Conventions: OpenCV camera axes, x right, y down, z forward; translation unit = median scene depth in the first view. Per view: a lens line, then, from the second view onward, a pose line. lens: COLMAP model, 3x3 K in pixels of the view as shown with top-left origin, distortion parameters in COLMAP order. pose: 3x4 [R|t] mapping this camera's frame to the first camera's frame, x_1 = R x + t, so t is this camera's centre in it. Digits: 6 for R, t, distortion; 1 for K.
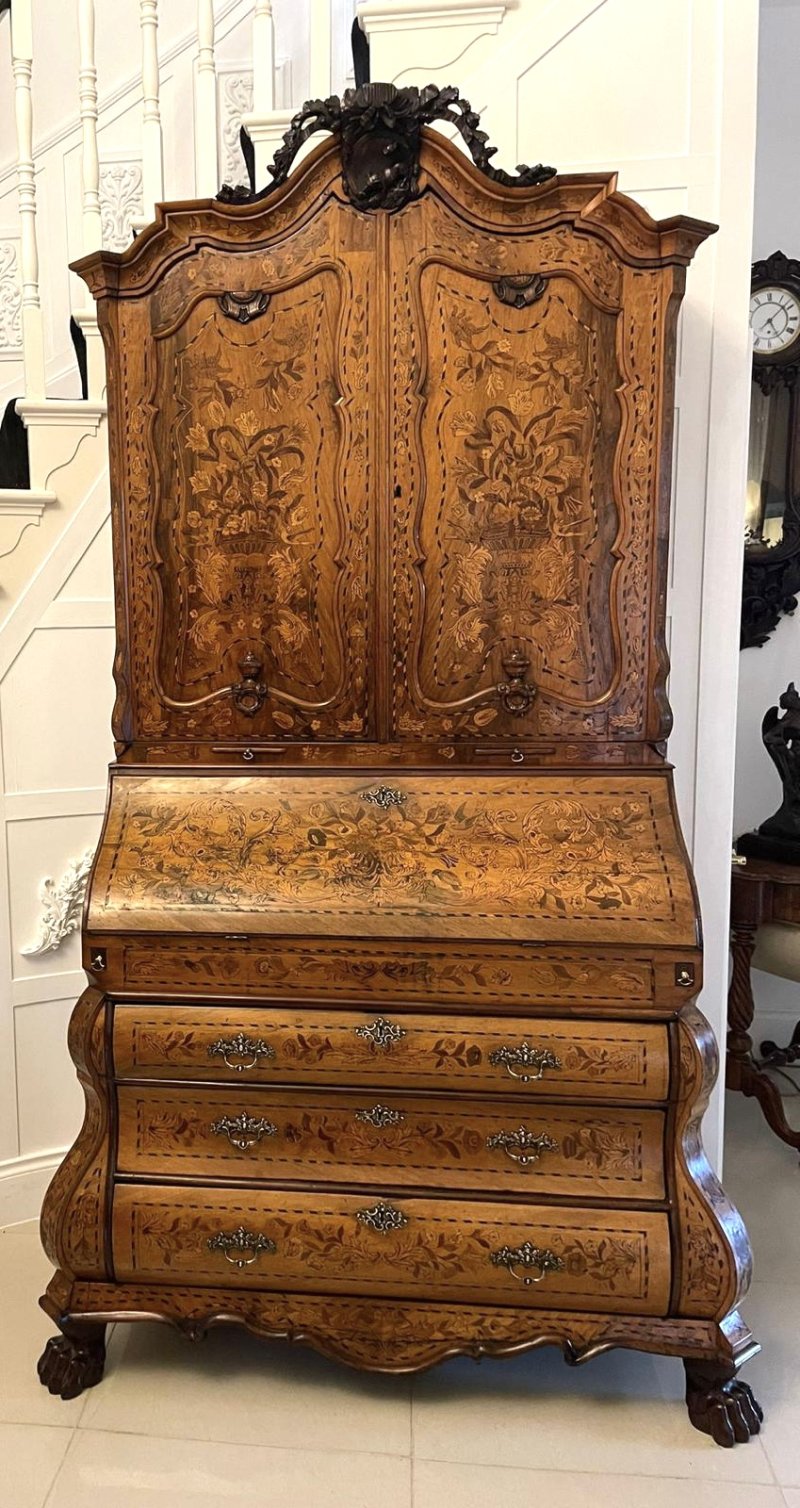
lens RADIAL K [[1134.7, 0, 242.3], [0, 1134.7, 742.1], [0, 0, 1]] dist [0.102548, -0.142175]
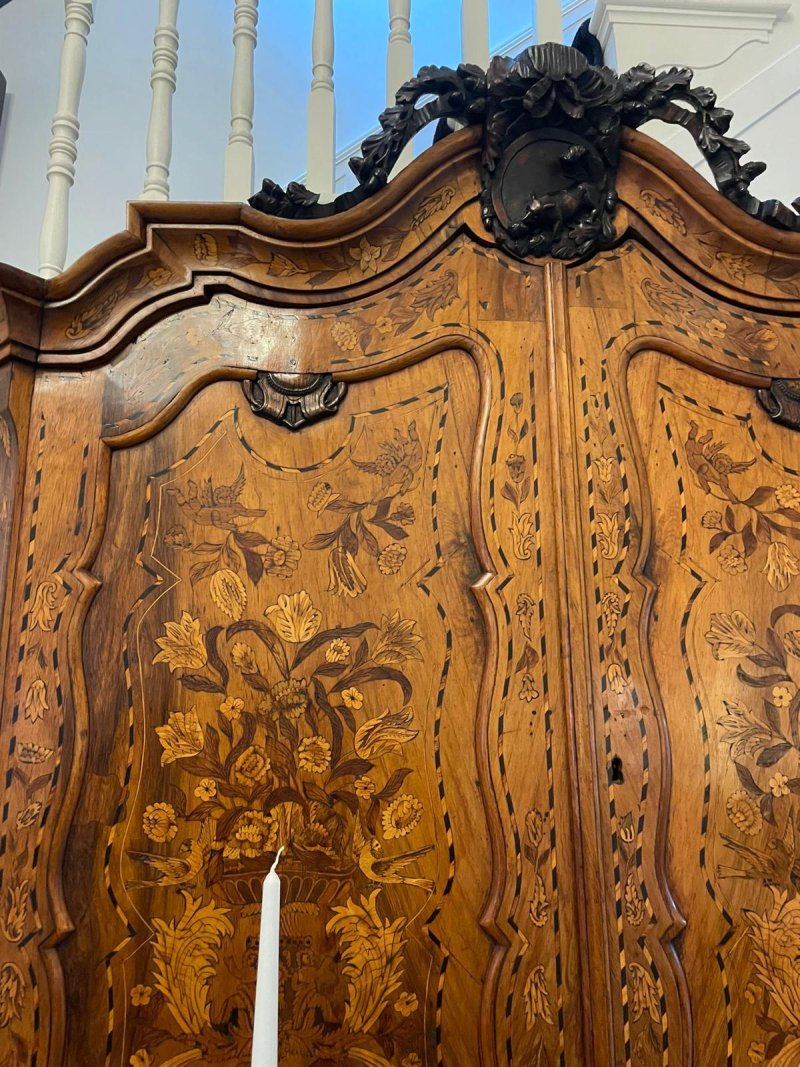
lens RADIAL K [[802.6, 0, 401.9], [0, 802.6, 545.6], [0, 0, 1]] dist [0.091060, -0.119897]
pose [[0.981709, 0.051407, 0.183316, -0.014440], [0.016447, 0.936358, -0.350660, -0.193069], [-0.189676, 0.347261, 0.918386, 0.690517]]
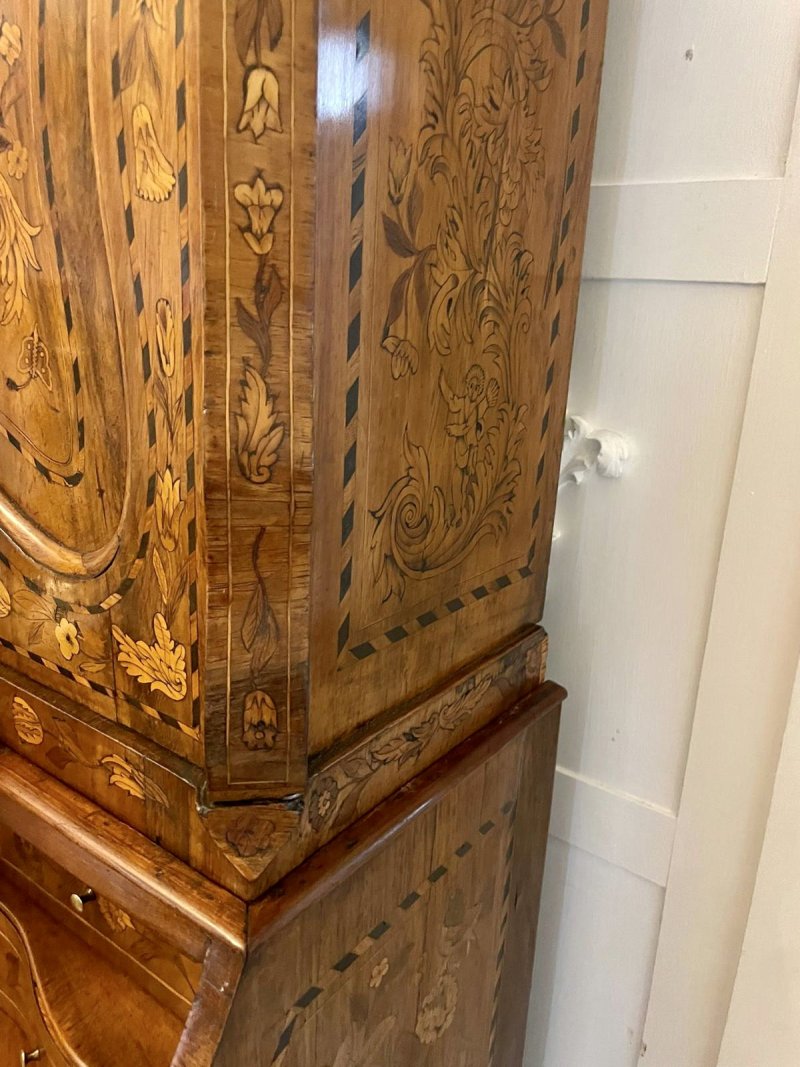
lens RADIAL K [[844.3, 0, 407.7], [0, 844.3, 525.9], [0, 0, 1]] dist [0.095015, -0.134880]
pose [[0.873752, 0.189512, -0.447932, 0.460599], [-0.124293, 0.977388, 0.171065, -0.084845], [0.470222, -0.093793, 0.877550, 0.890134]]
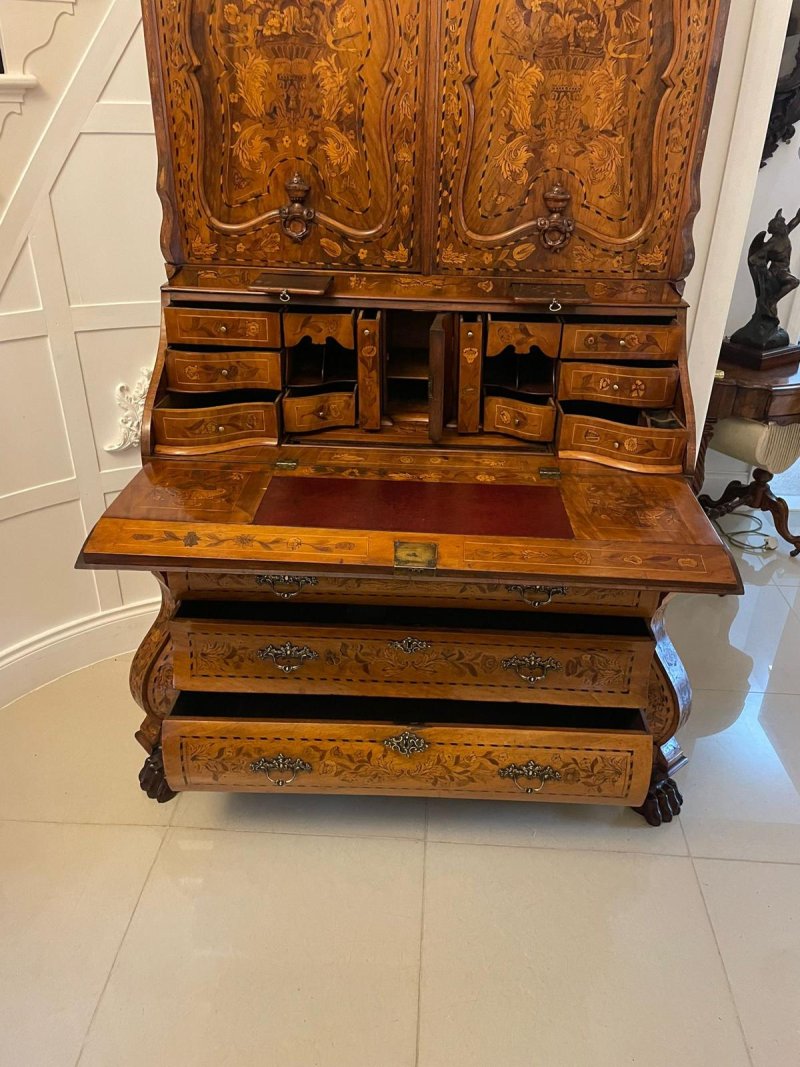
lens RADIAL K [[806.7, 0, 411.0], [0, 806.7, 528.0], [0, 0, 1]] dist [0.087143, -0.114349]
pose [[0.994853, -0.006674, 0.101108, 0.033827], [-0.029840, 0.934281, 0.355288, -0.049194], [-0.096834, -0.356476, 0.929273, 0.230864]]
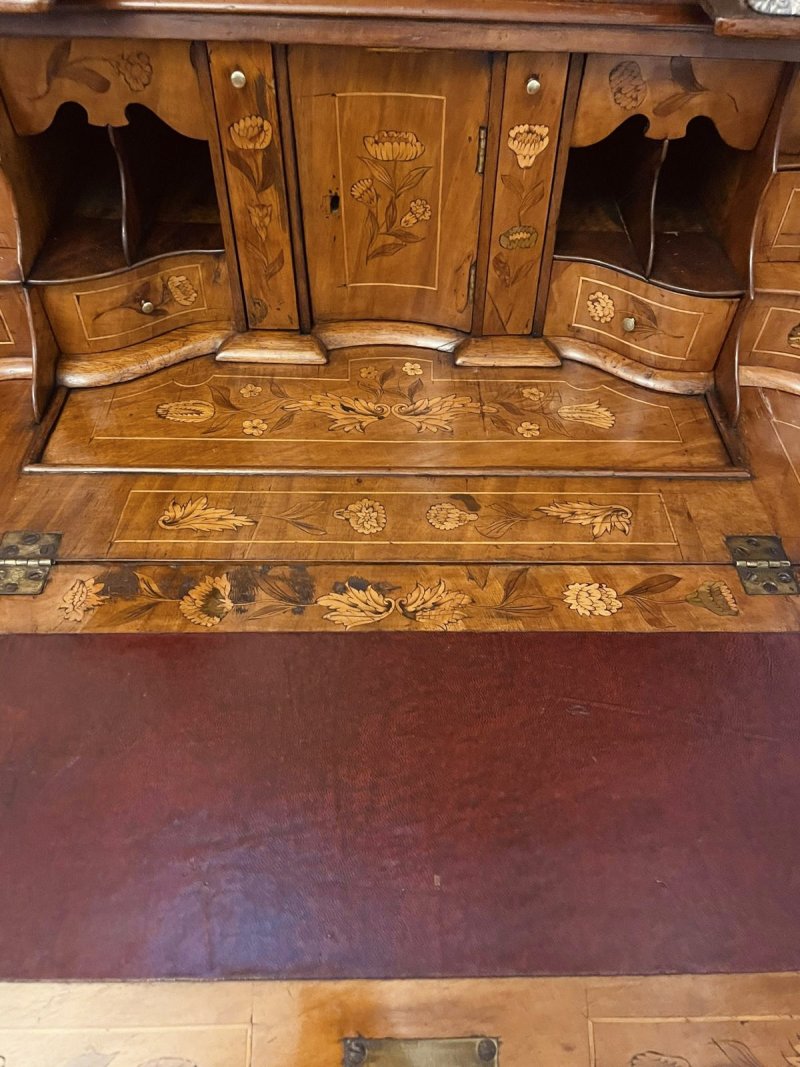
lens RADIAL K [[813.1, 0, 407.9], [0, 813.1, 526.2], [0, 0, 1]] dist [0.078706, -0.111122]
pose [[0.987329, -0.075999, 0.139305, 0.081952], [-0.031416, 0.766868, 0.641035, -0.018370], [-0.155547, -0.637289, 0.754763, 0.747170]]
